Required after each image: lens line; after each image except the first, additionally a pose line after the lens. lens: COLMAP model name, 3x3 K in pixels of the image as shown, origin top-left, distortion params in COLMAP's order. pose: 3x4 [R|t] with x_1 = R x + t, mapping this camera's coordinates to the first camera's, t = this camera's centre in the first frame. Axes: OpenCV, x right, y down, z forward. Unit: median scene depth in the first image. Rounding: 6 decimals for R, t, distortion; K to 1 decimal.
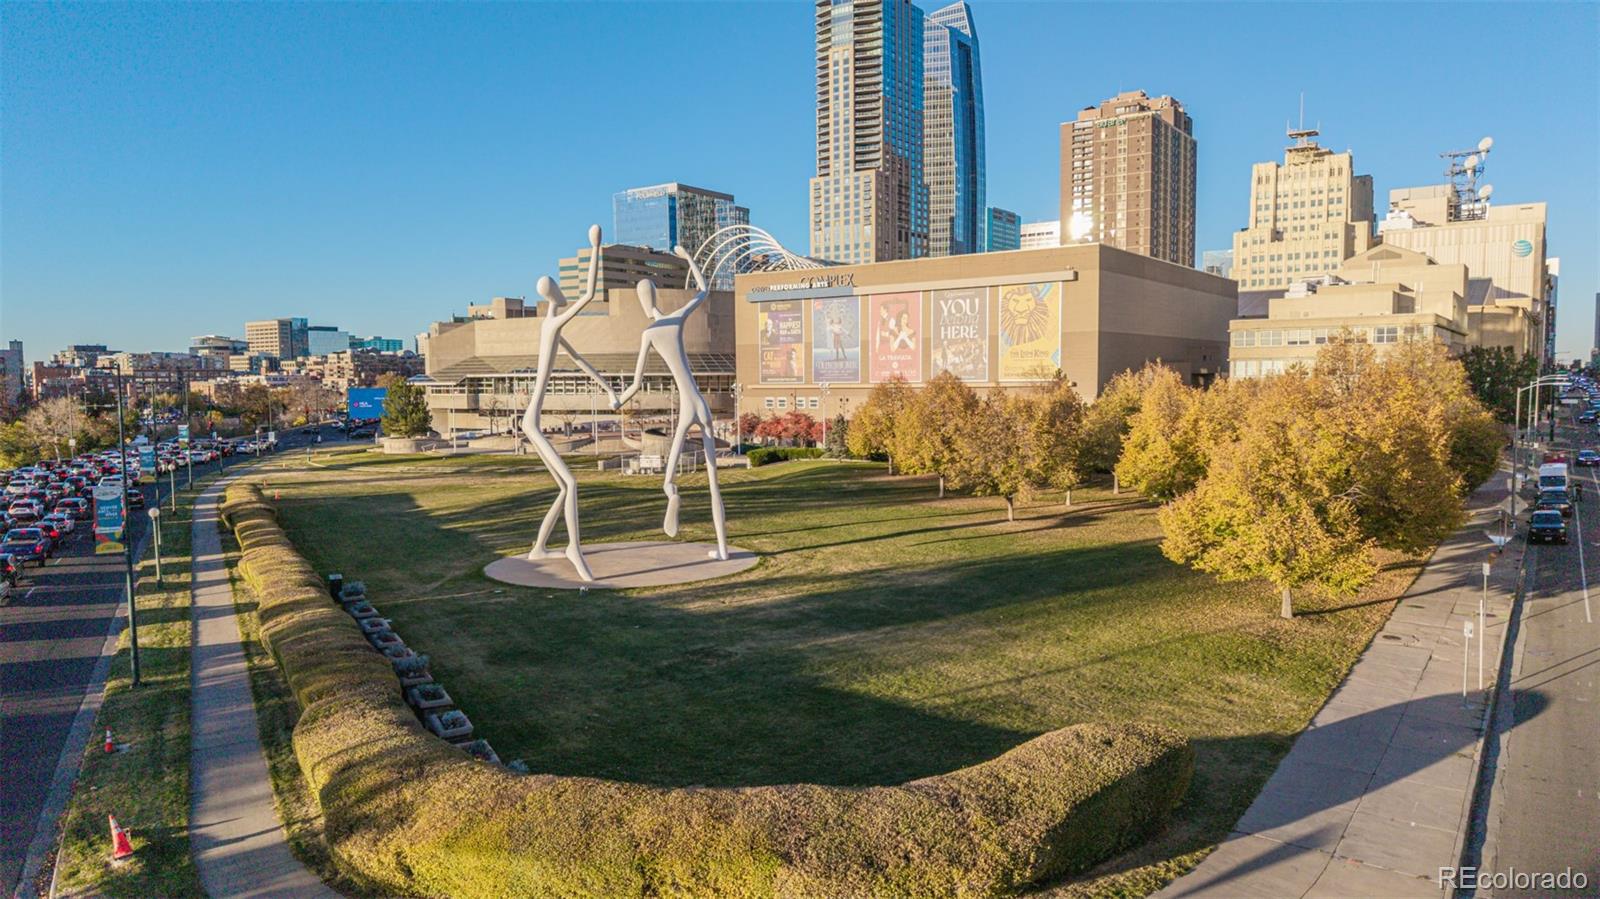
lens RADIAL K [[1073.5, 0, 800.0], [0, 1073.5, 449.5], [0, 0, 1]] dist [0.002004, -0.001975]
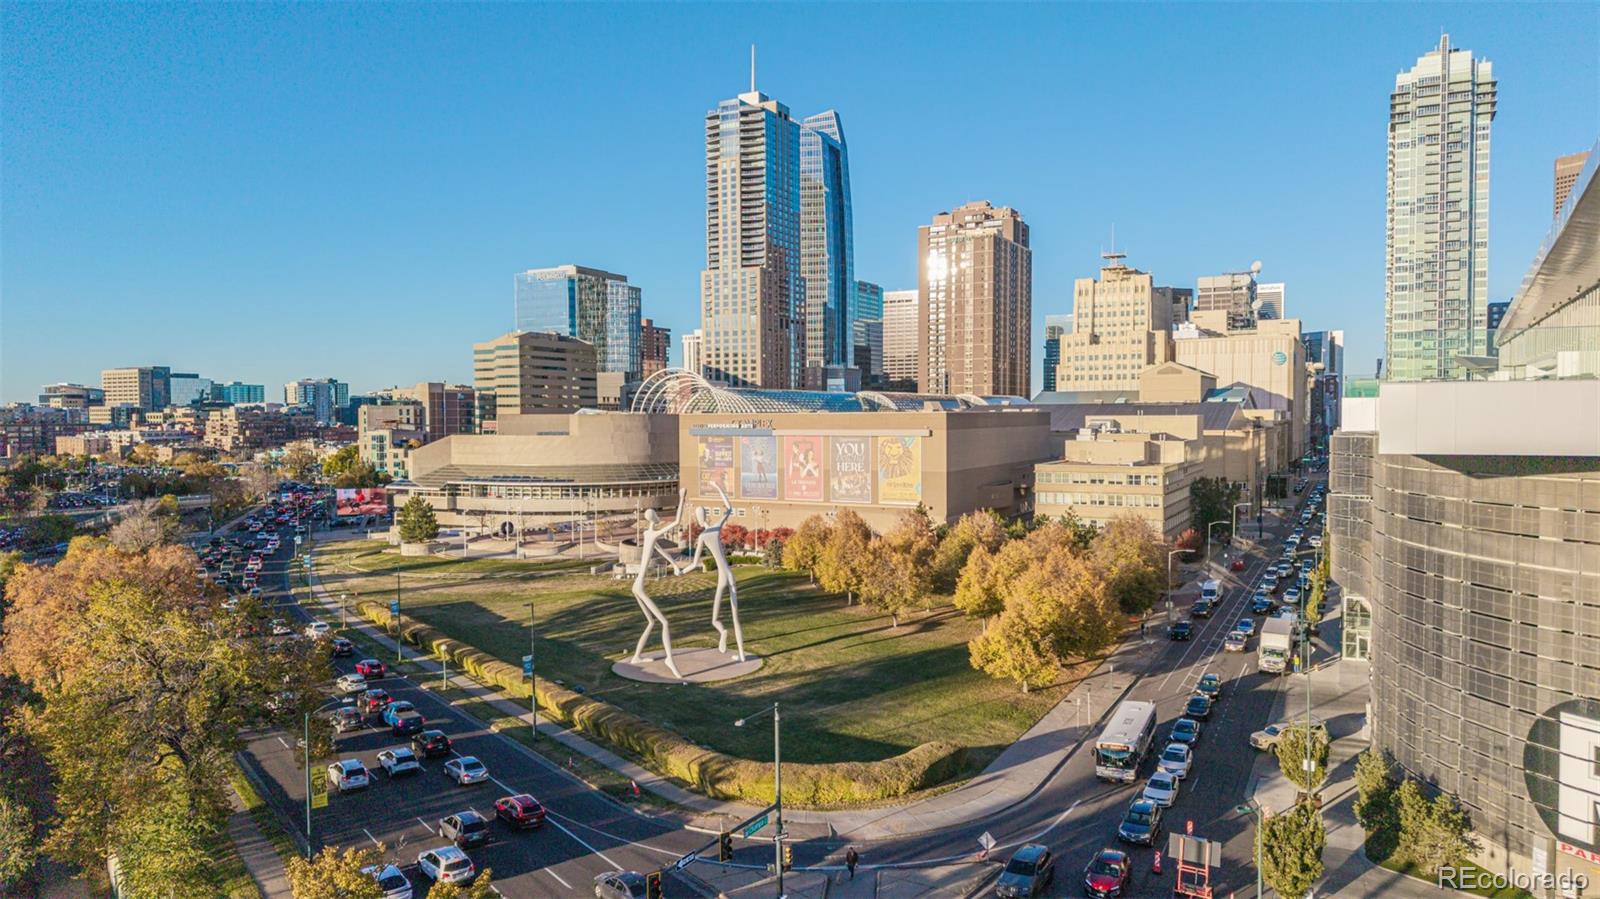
lens RADIAL K [[1030.9, 0, 800.0], [0, 1030.9, 449.5], [0, 0, 1]] dist [0.063734, -0.085826]
pose [[0.992625, -0.001250, 0.121223, -0.028360], [0.006414, 0.999088, -0.042215, -0.027396], [-0.121059, 0.042681, 0.991727, -0.115748]]
